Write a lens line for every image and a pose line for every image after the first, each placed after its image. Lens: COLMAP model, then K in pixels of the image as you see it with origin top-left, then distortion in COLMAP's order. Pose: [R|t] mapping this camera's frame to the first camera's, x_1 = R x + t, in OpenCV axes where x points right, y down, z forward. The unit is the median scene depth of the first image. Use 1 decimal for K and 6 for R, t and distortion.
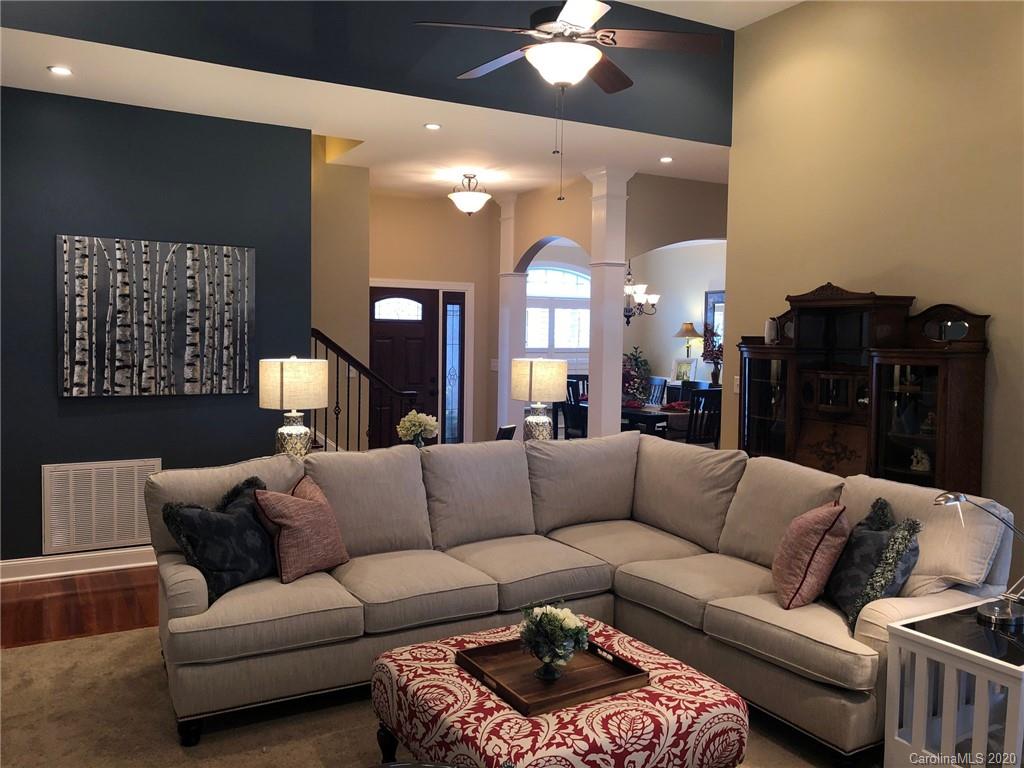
lens RADIAL K [[847.0, 0, 510.5], [0, 847.0, 383.4], [0, 0, 1]] dist [-0.004661, 0.016969]
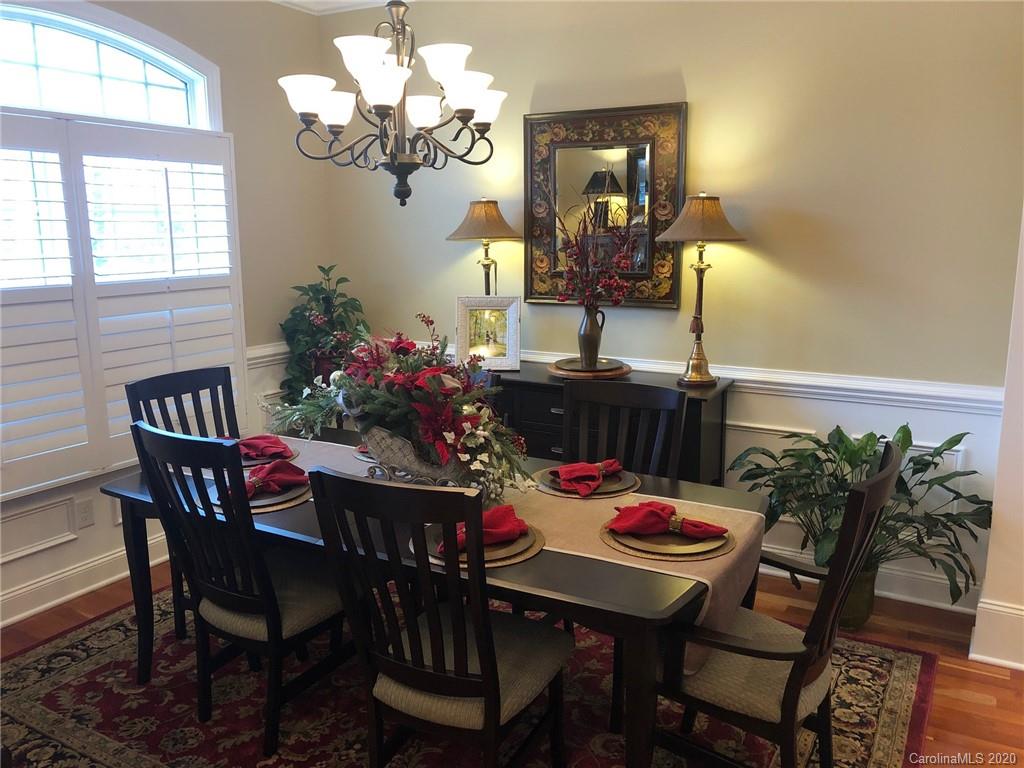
lens RADIAL K [[847.0, 0, 516.2], [0, 847.0, 385.1], [0, 0, 1]] dist [-0.004661, 0.016969]
pose [[0.854508, -0.110614, 0.507524, 0.025010], [0.045368, 0.989223, 0.139213, -0.046540], [-0.517453, -0.095933, 0.850317, 0.738984]]
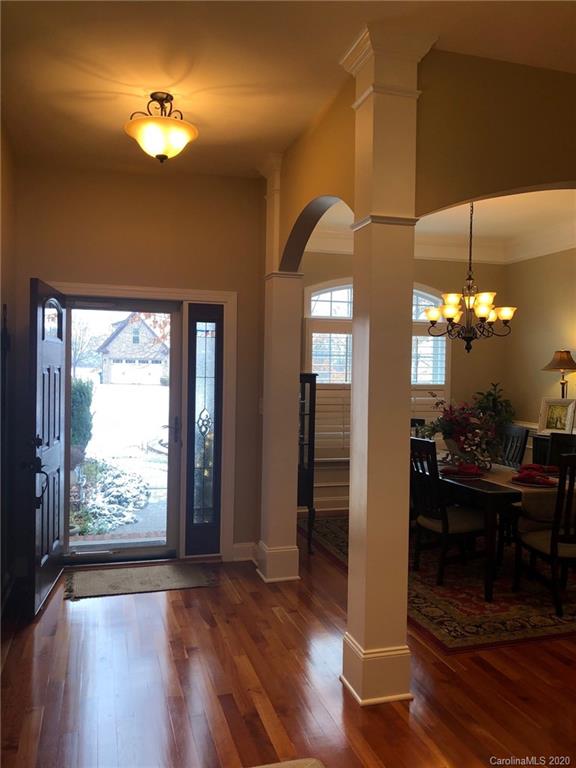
lens RADIAL K [[635.2, 0, 290.4], [0, 635.2, 379.5], [0, 0, 1]] dist [-0.004661, 0.016969]
pose [[0.975975, 0.003603, -0.217852, 0.108867], [-0.014472, 0.998727, -0.048319, -0.017951], [0.217401, 0.050311, 0.974785, 0.454346]]
